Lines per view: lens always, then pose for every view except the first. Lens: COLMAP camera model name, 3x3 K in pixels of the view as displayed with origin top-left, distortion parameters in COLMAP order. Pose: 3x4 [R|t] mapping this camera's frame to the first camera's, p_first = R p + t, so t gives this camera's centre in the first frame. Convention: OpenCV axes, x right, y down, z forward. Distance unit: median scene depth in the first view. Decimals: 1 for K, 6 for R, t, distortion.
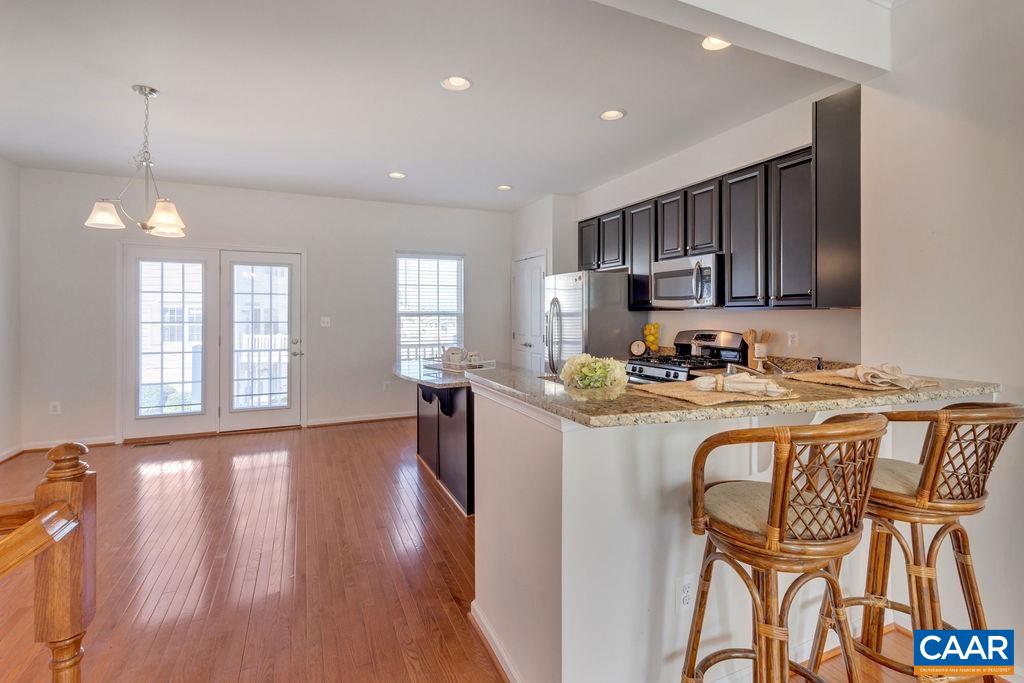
lens RADIAL K [[463.2, 0, 509.8], [0, 463.2, 311.7], [0, 0, 1]] dist [0.010644, -0.001765]
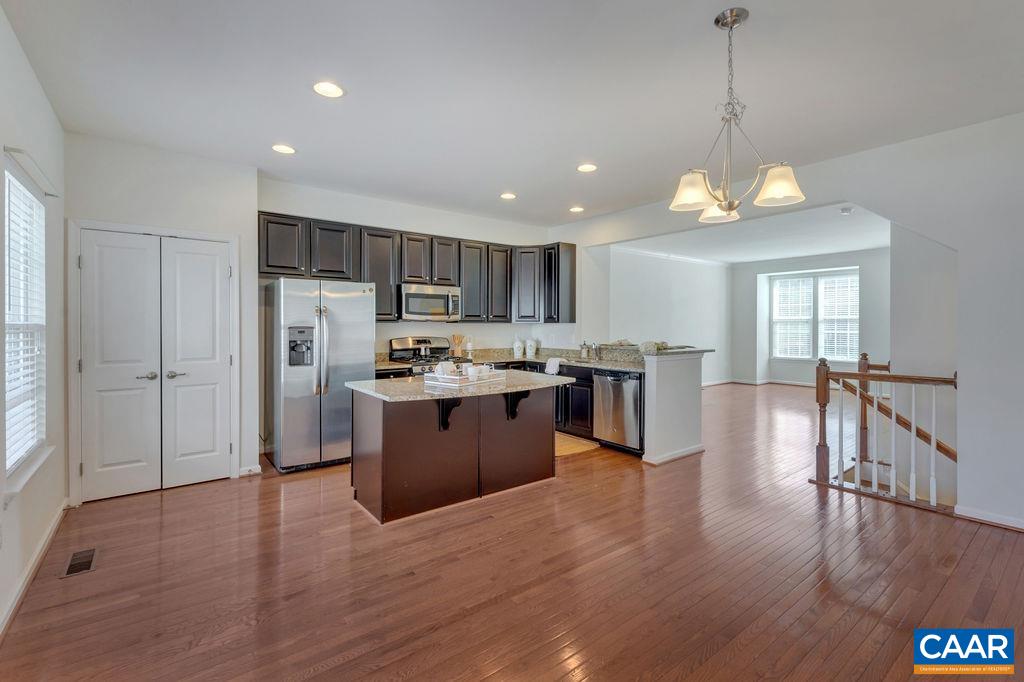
lens RADIAL K [[463.2, 0, 510.4], [0, 463.2, 327.8], [0, 0, 1]] dist [0.010644, -0.001765]
pose [[-0.231913, -0.004529, 0.972726, -0.799033], [-0.002632, 0.999988, 0.004028, 0.004653], [-0.972733, -0.001626, -0.231923, 0.831836]]
